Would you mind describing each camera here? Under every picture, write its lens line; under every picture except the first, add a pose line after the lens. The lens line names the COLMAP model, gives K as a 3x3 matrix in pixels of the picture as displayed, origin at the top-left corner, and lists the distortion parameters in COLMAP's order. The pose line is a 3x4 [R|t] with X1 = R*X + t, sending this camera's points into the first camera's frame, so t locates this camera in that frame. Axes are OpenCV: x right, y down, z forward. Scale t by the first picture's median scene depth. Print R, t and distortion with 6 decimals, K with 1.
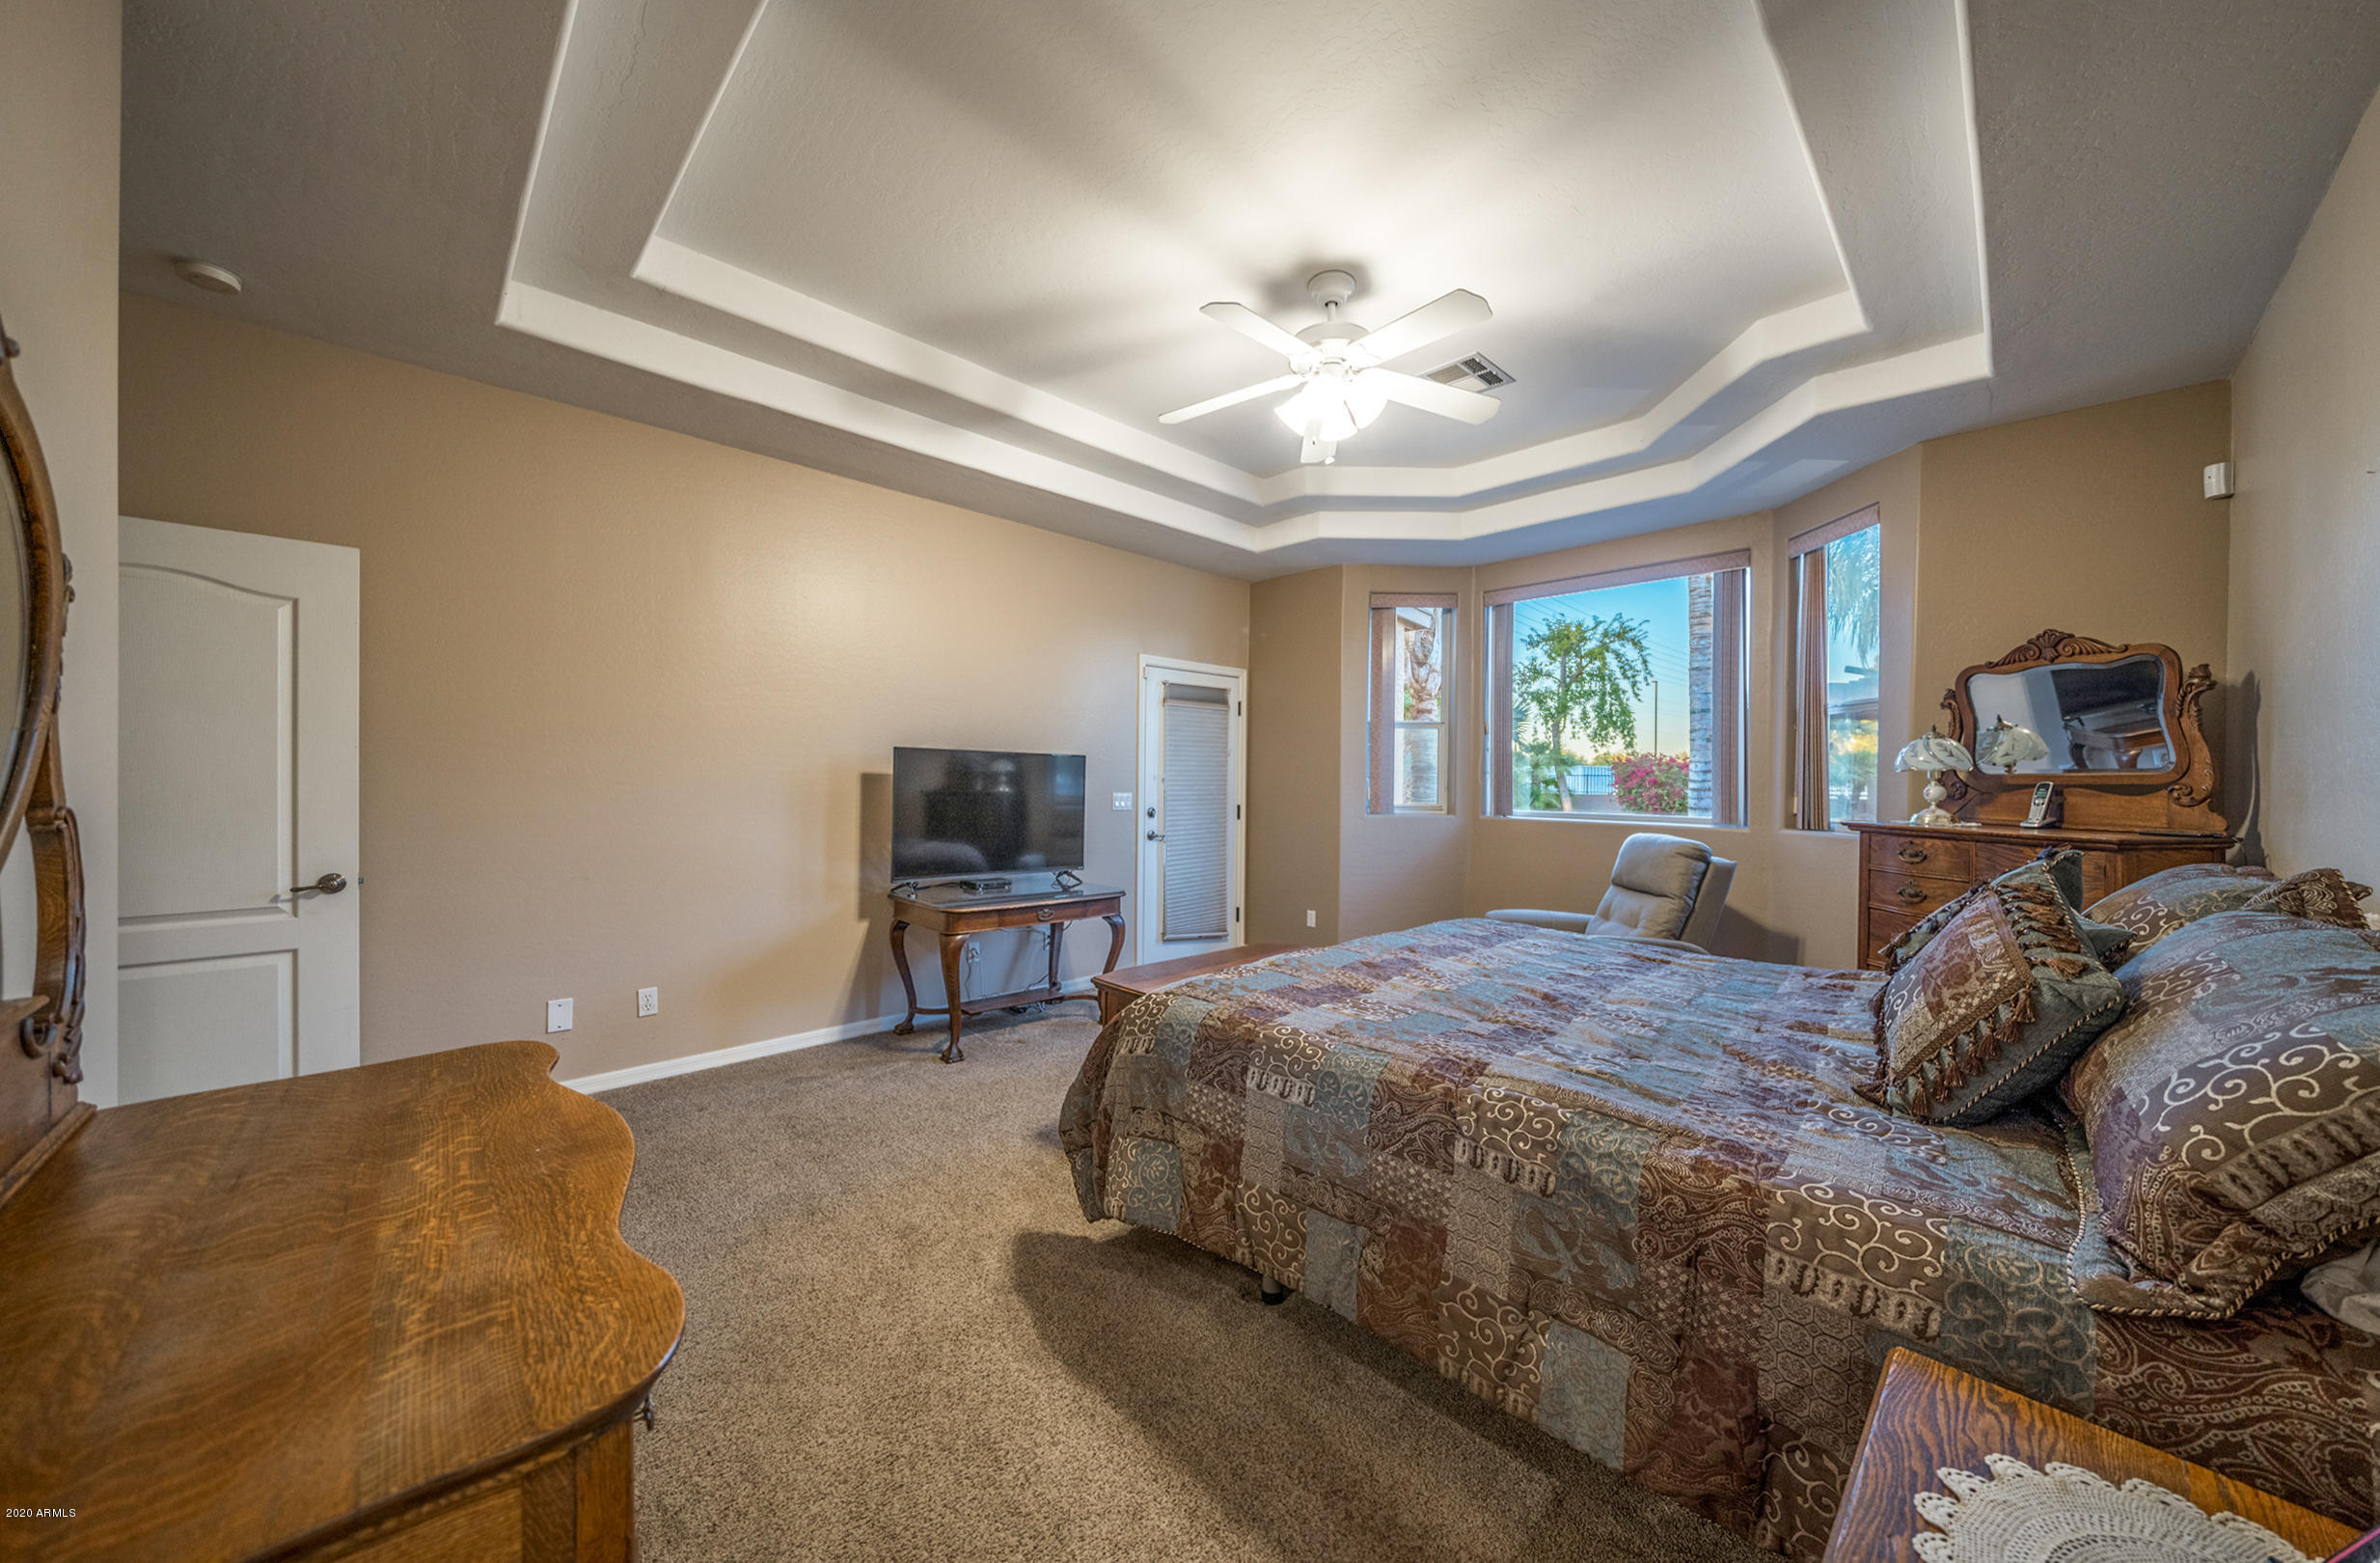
lens RADIAL K [[817.1, 0, 1190.0], [0, 817.1, 781.5], [0, 0, 1]] dist [-0.027441, -0.000023]
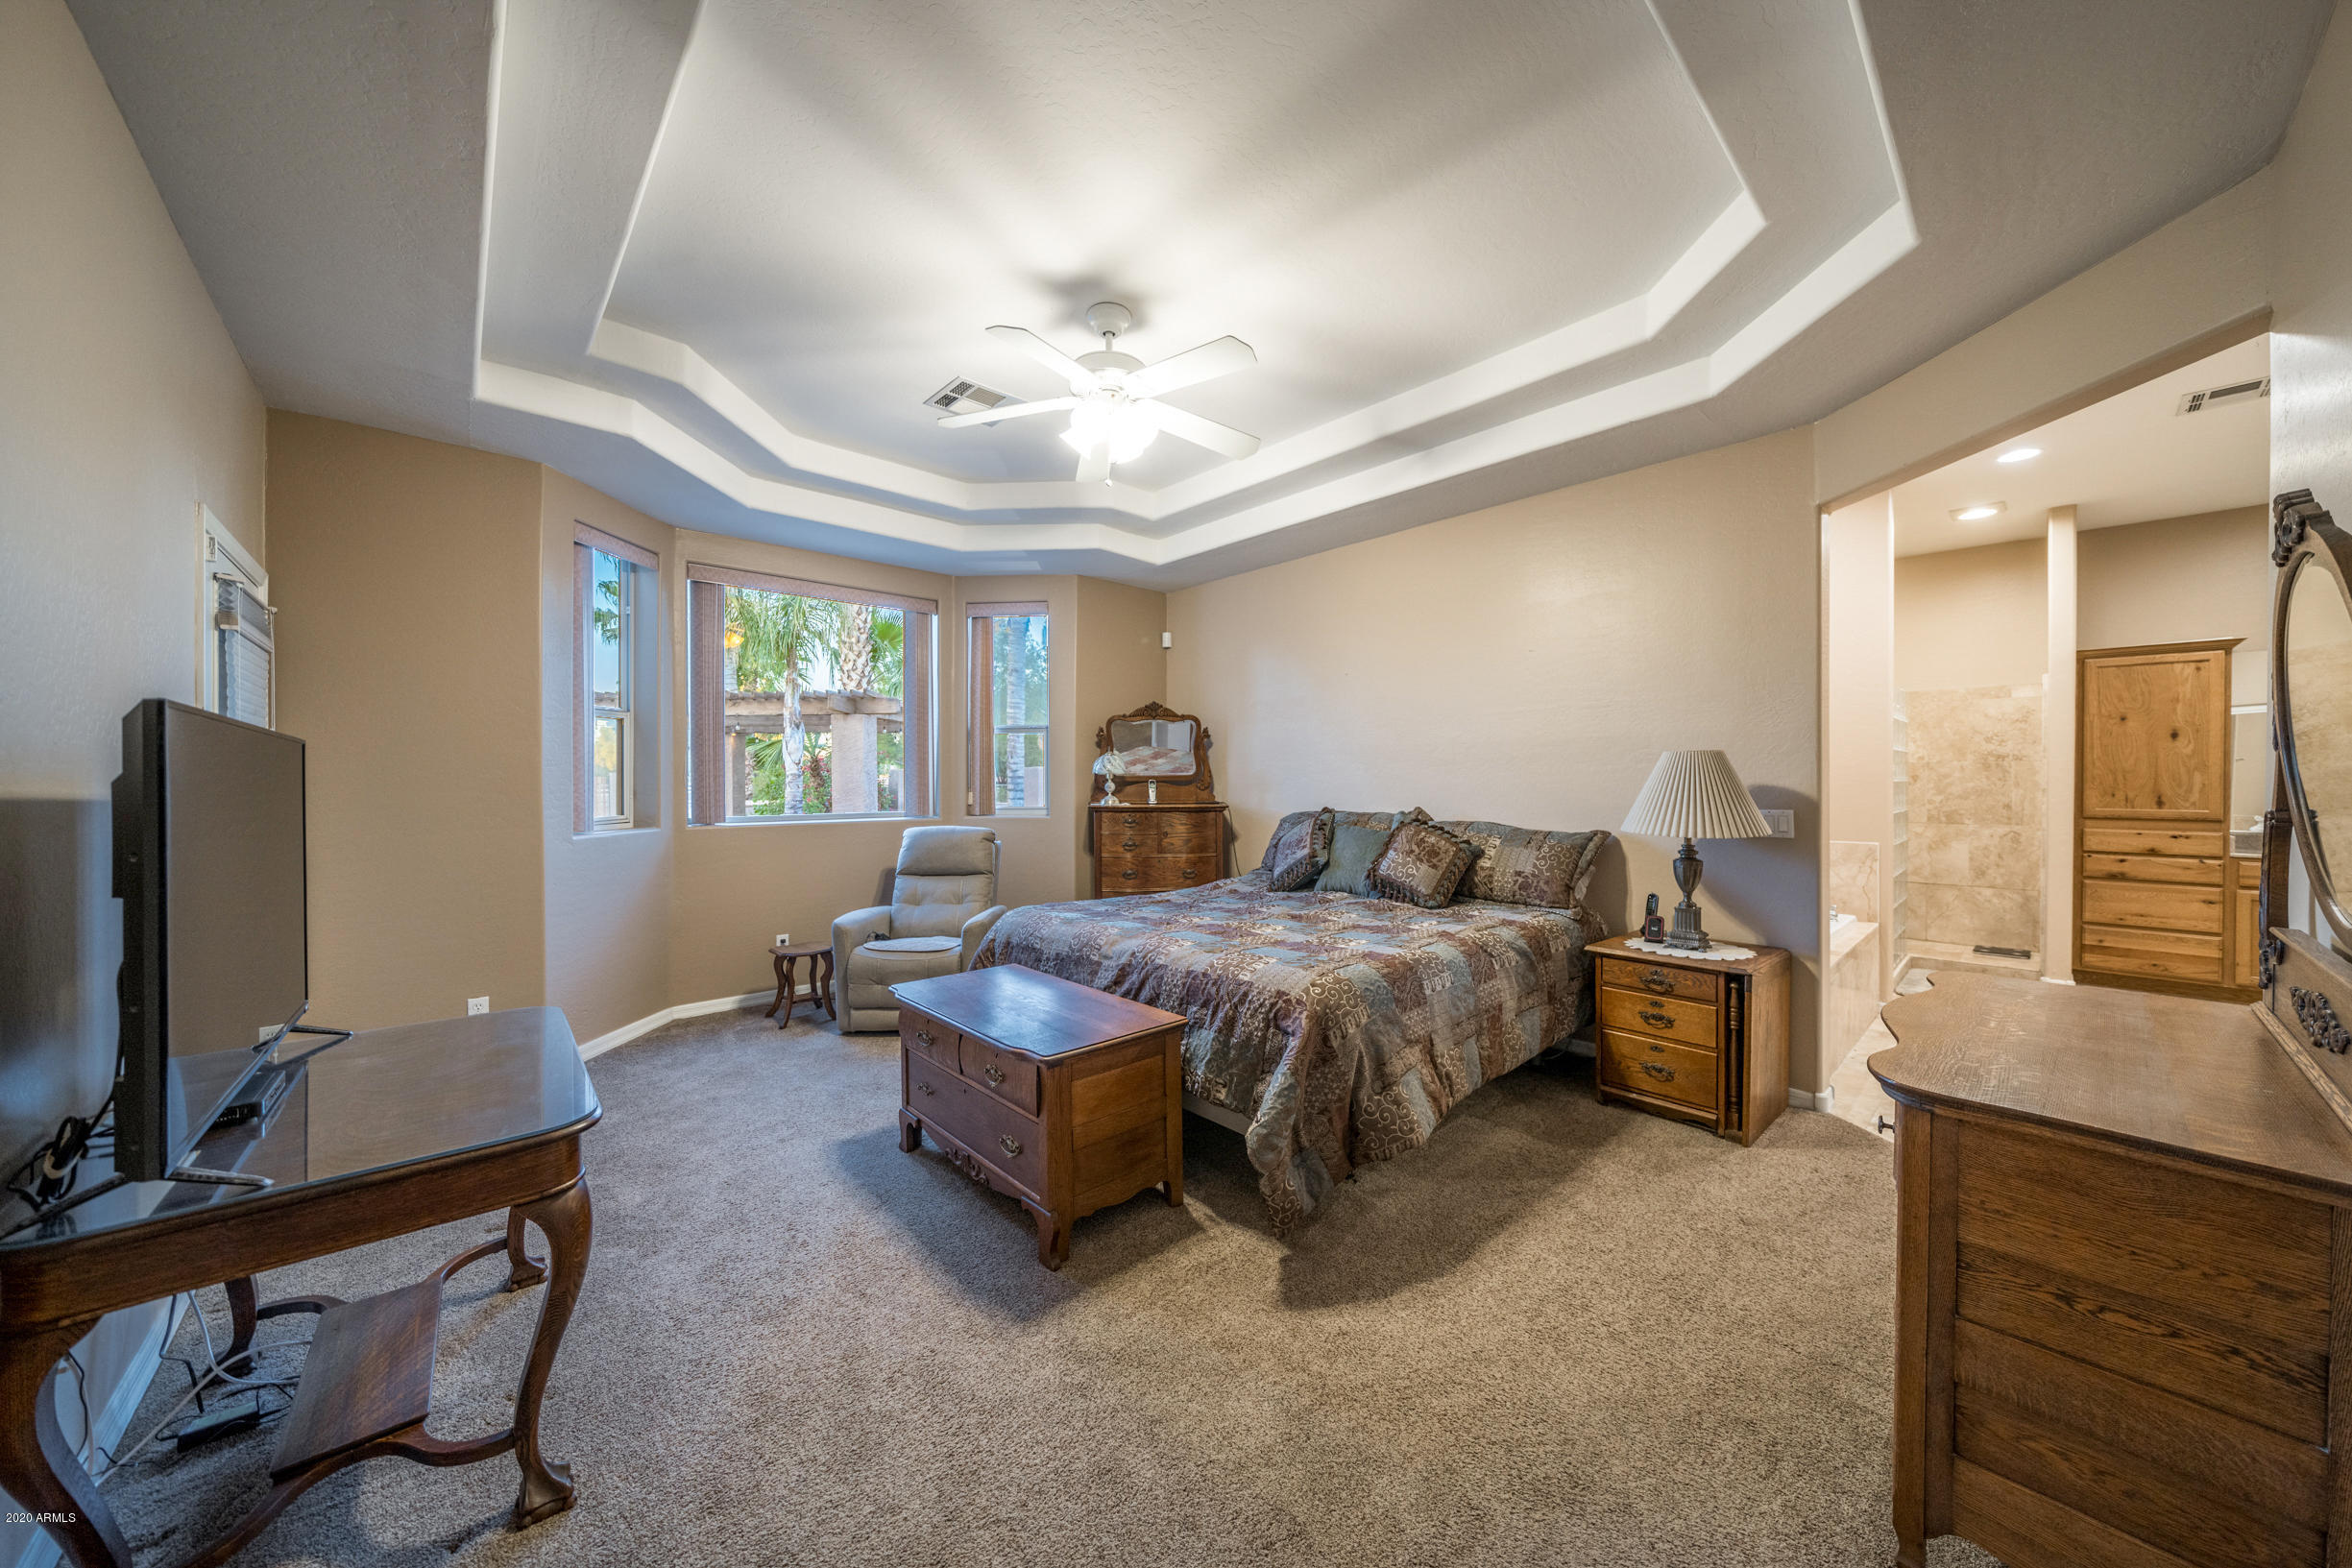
lens RADIAL K [[793.8, 0, 1176.0], [0, 793.8, 784.0], [0, 0, 1]] dist [0.000058, 0.000008]
pose [[0.030283, -0.017442, 0.999389, -0.851459], [0.003856, 0.999842, 0.017333, -0.023294], [-0.999534, 0.003329, 0.030346, 0.867146]]
